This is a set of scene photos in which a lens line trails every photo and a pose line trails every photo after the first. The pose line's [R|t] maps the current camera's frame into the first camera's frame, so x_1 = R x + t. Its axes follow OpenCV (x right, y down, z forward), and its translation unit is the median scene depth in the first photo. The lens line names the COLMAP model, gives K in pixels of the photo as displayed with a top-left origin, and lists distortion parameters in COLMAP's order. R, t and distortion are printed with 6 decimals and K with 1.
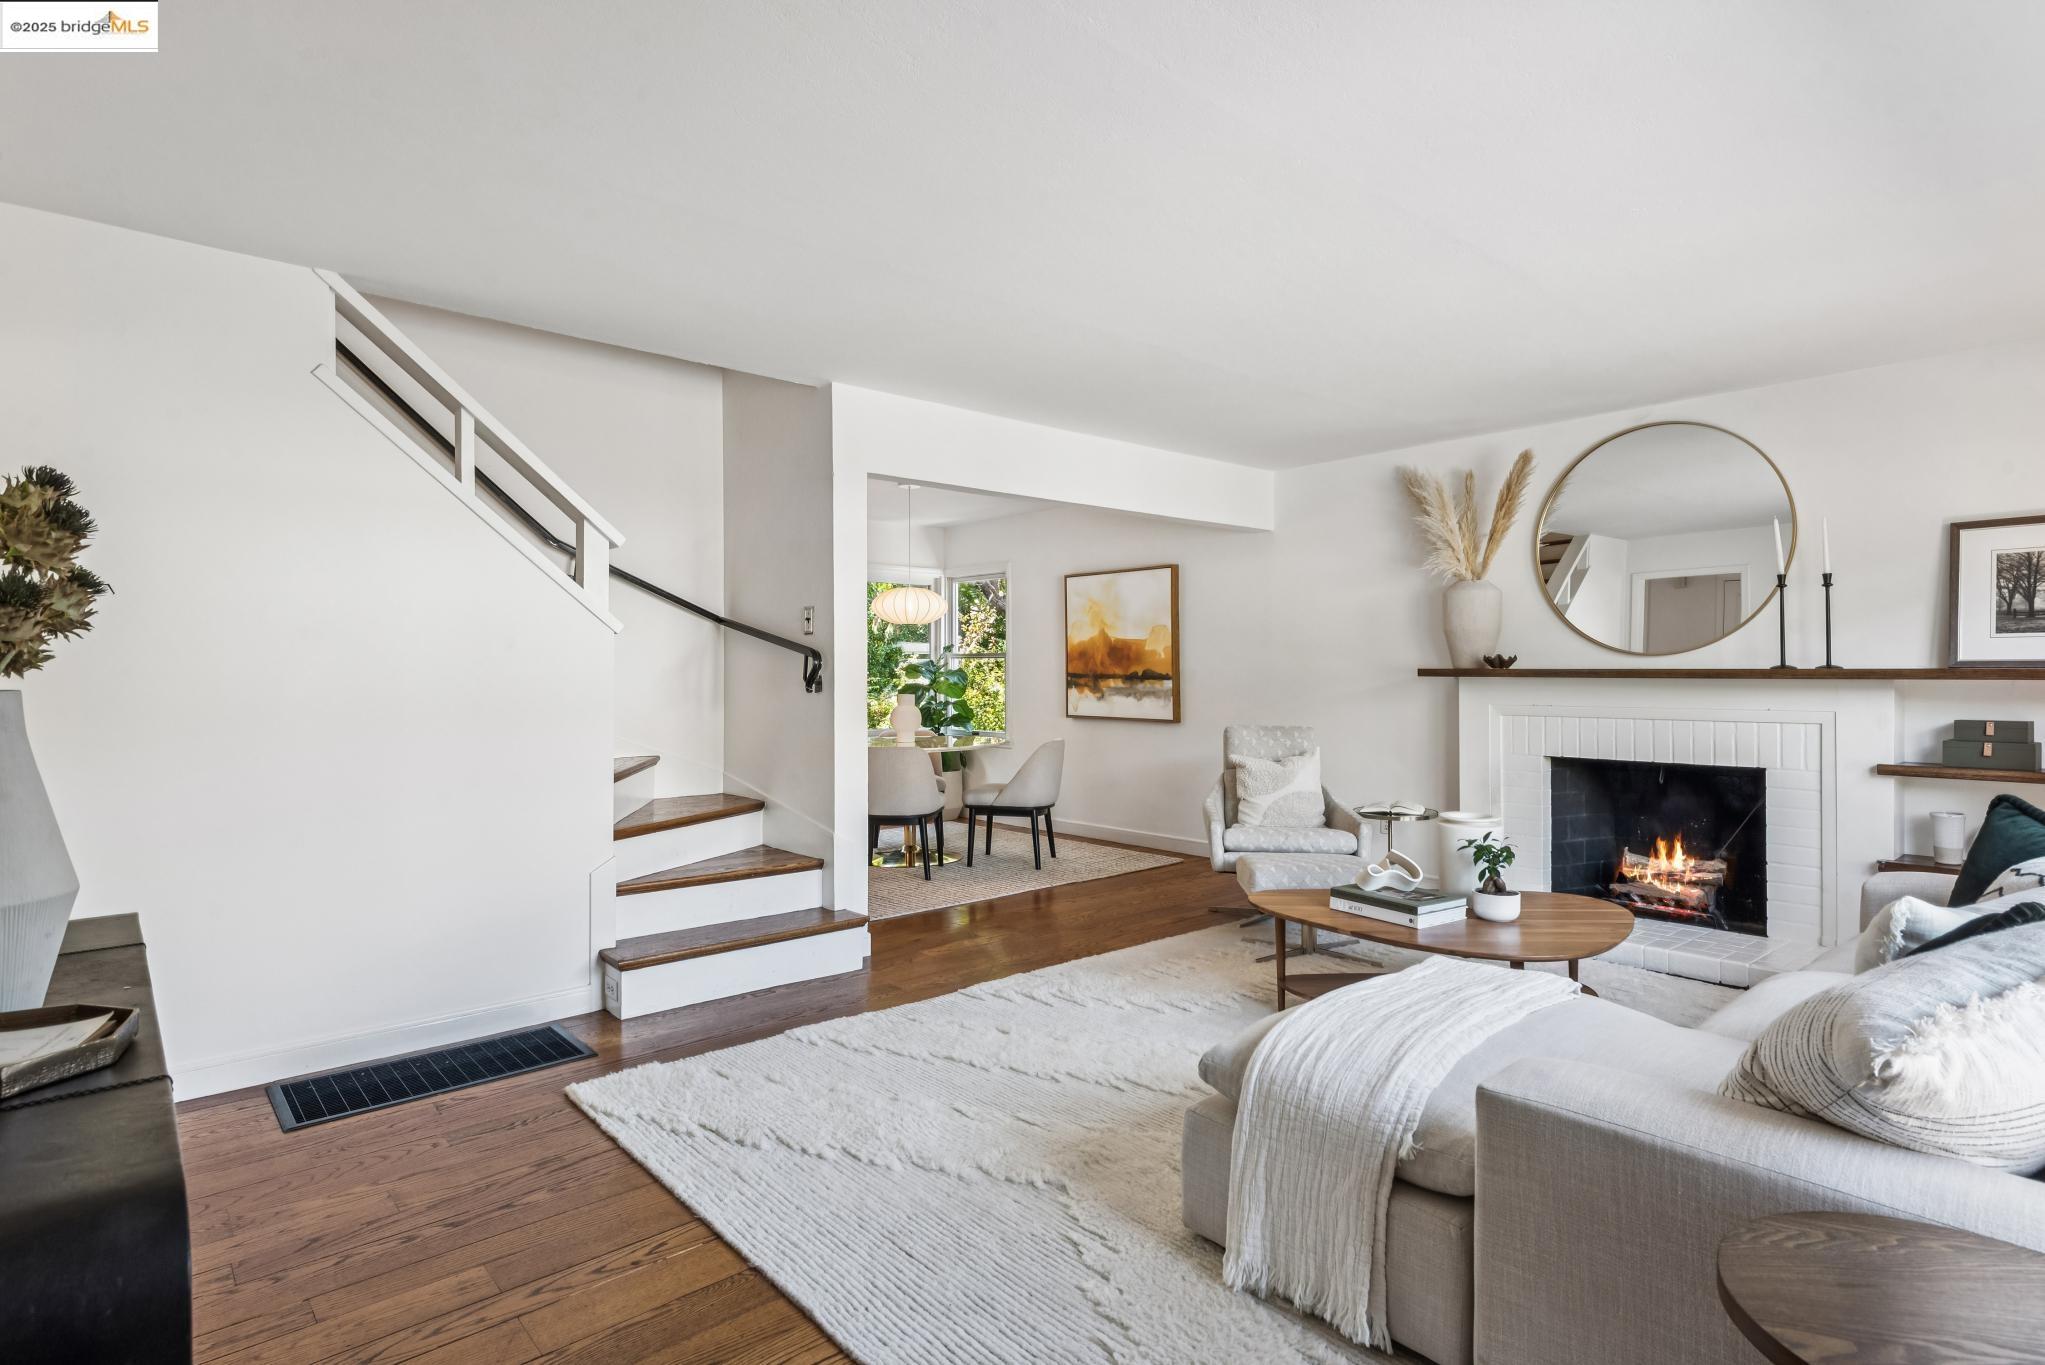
lens RADIAL K [[1085.0, 0, 1056.6], [0, 1085.0, 667.2], [0, 0, 1]] dist [0.027139, -0.023585]
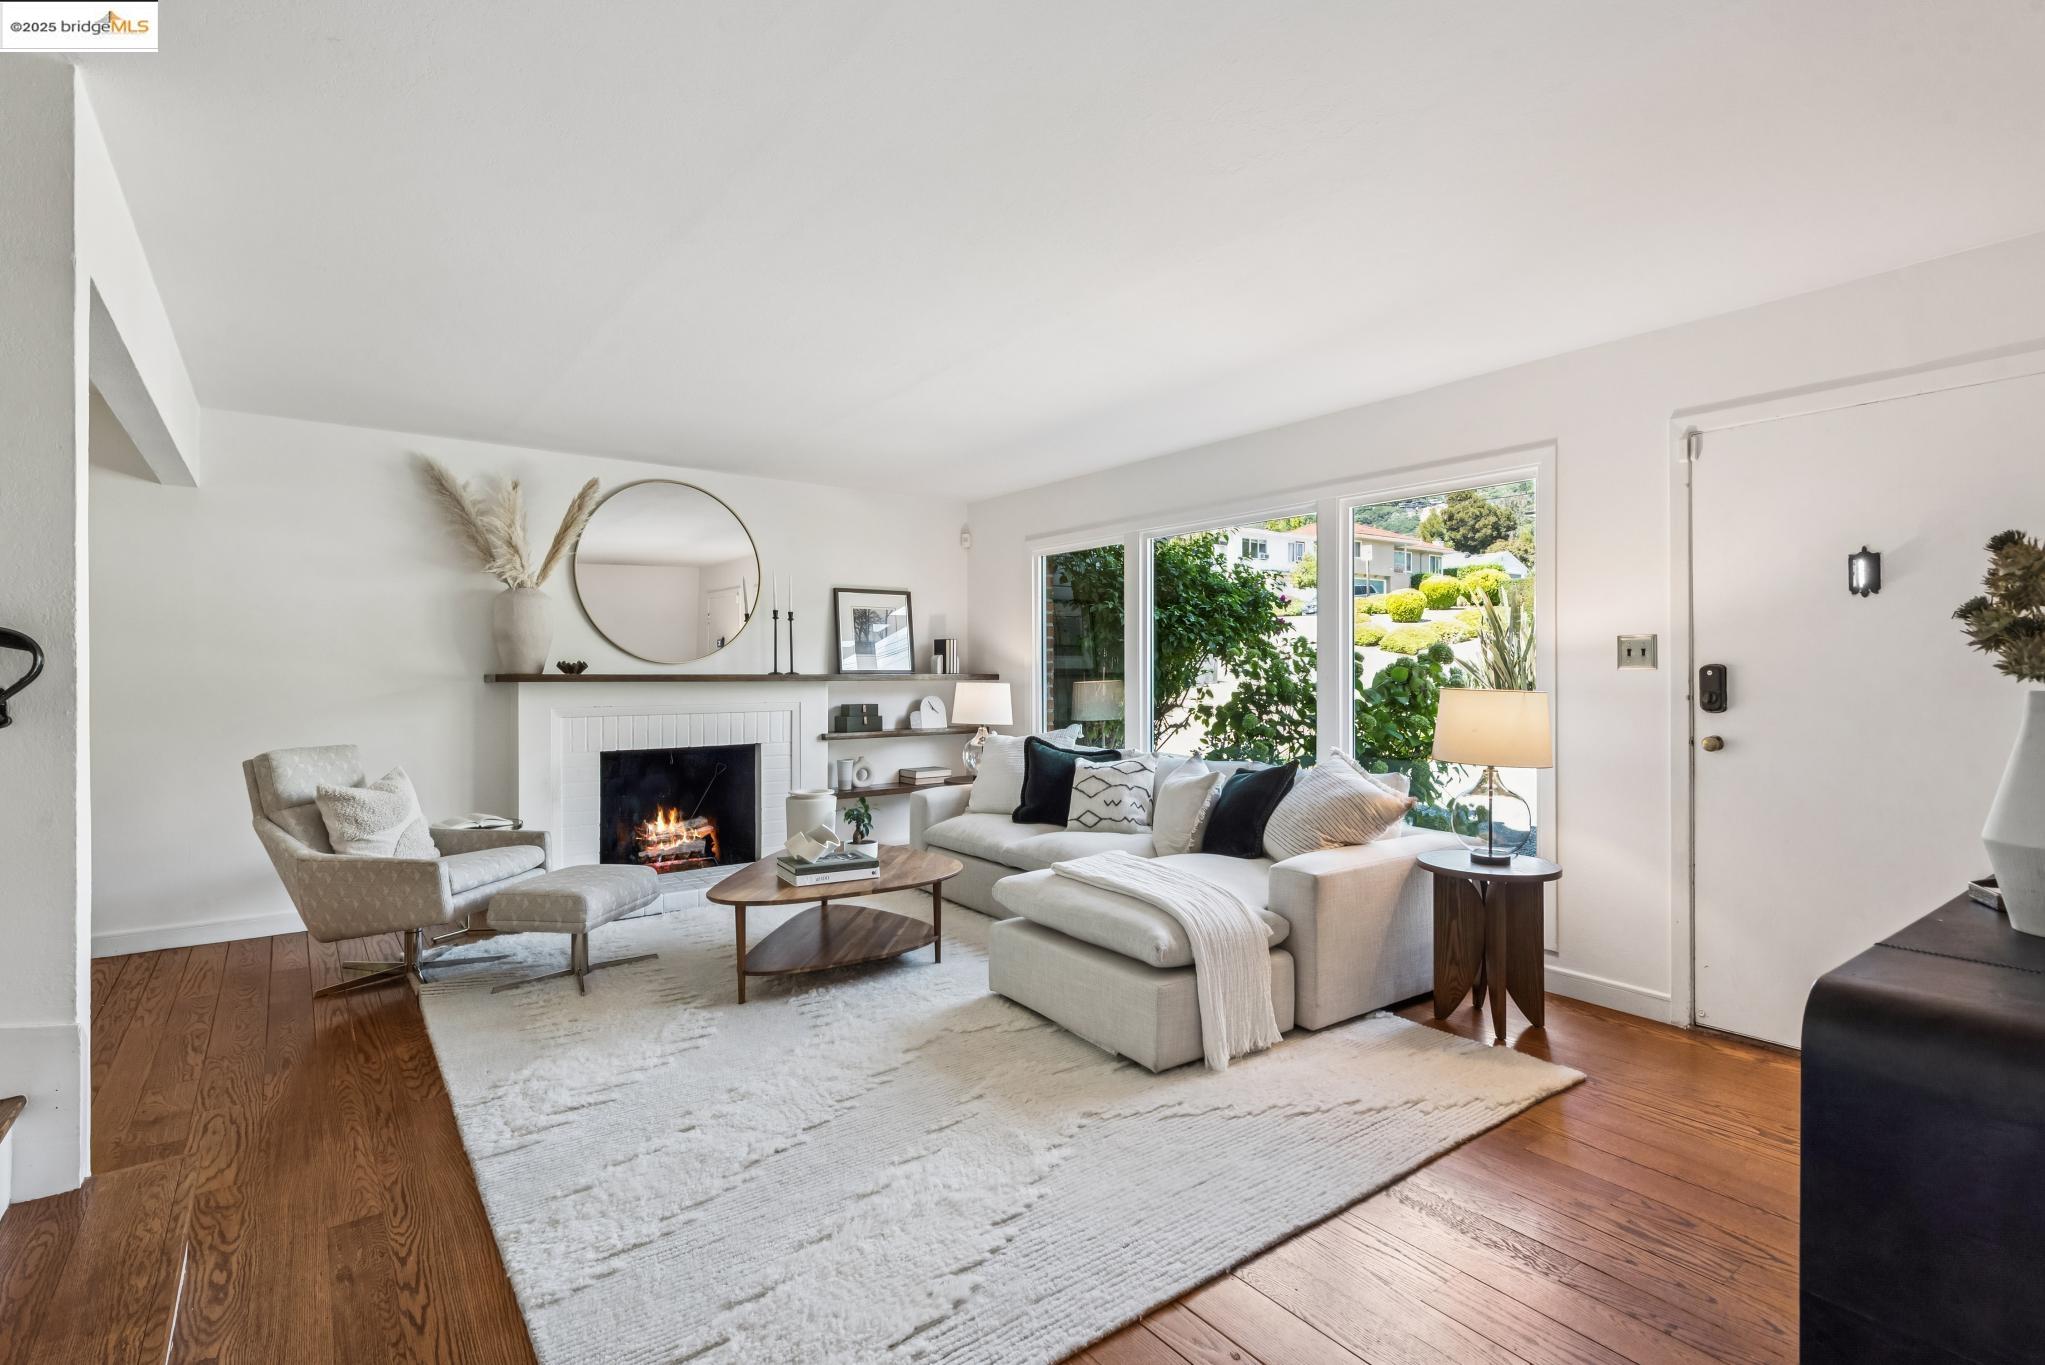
lens RADIAL K [[942.2, 0, 1040.4], [0, 942.2, 693.9], [0, 0, 1]] dist [0.030524, -0.025434]
pose [[0.082960, -0.020531, 0.996341, -0.576439], [-0.001875, 0.999783, 0.020758, 0.000791], [-0.996551, -0.003591, 0.082904, 0.552486]]
